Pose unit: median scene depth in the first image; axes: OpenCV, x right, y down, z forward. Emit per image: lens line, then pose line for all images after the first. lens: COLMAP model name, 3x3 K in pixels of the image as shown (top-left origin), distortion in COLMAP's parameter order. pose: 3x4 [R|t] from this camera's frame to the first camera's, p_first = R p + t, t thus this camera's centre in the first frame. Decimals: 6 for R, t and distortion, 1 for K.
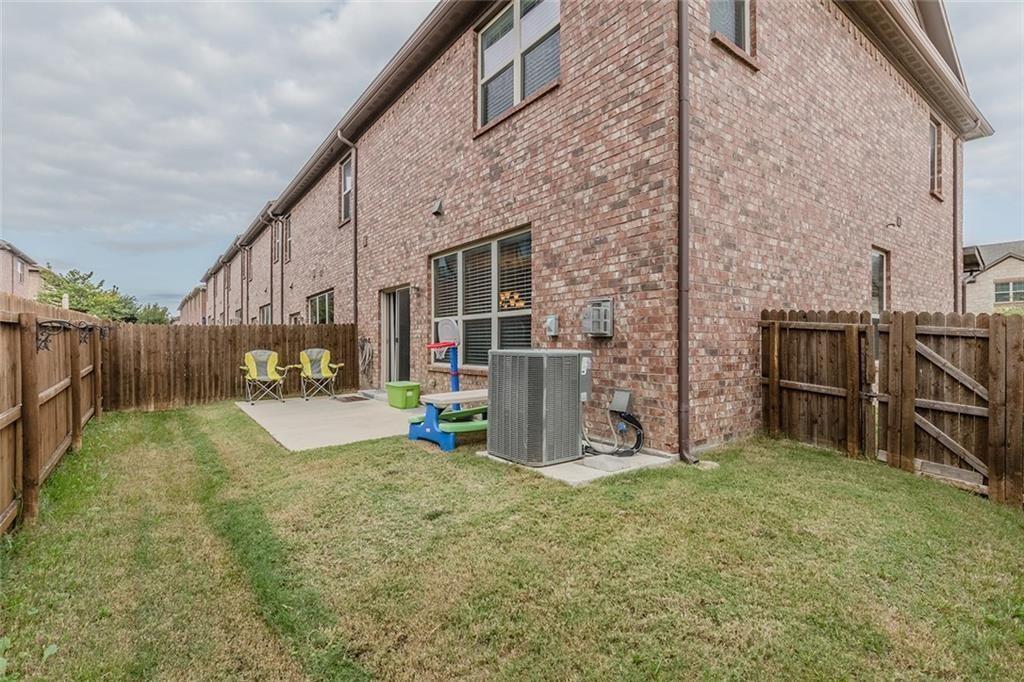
lens RADIAL K [[474.2, 0, 512.8], [0, 474.2, 345.7], [0, 0, 1]] dist [-0.003174, -0.001020]
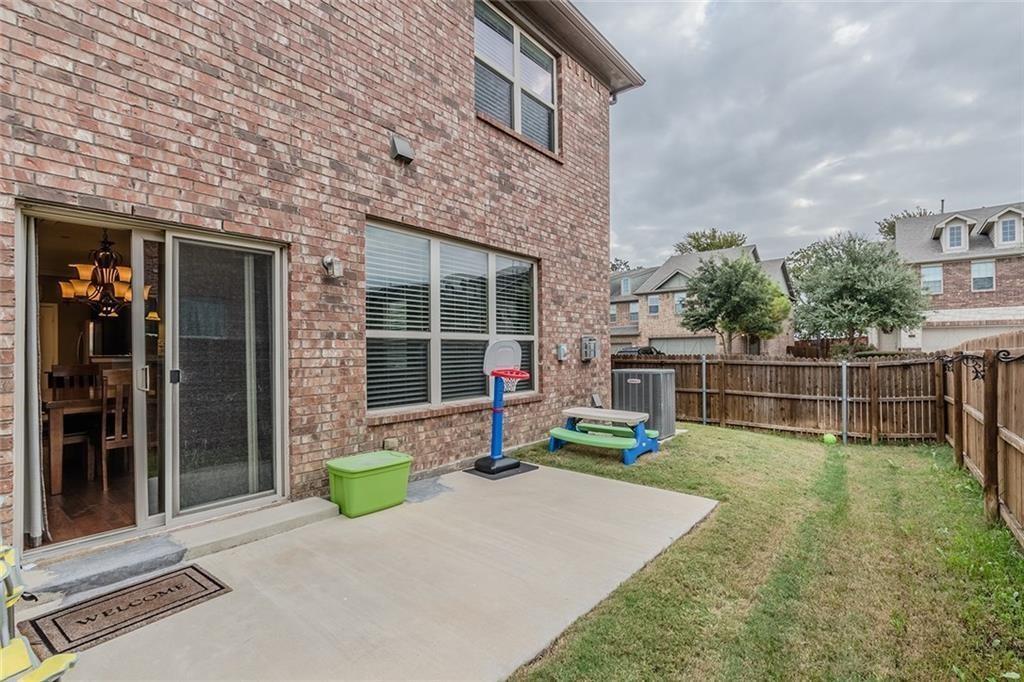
lens RADIAL K [[474.2, 0, 512.8], [0, 474.2, 345.7], [0, 0, 1]] dist [-0.003174, -0.001020]
pose [[-0.242145, 0.009383, 0.970195, -1.024617], [0.007900, 0.999939, -0.007699, -0.047257], [-0.970208, 0.005801, -0.242205, 1.333601]]
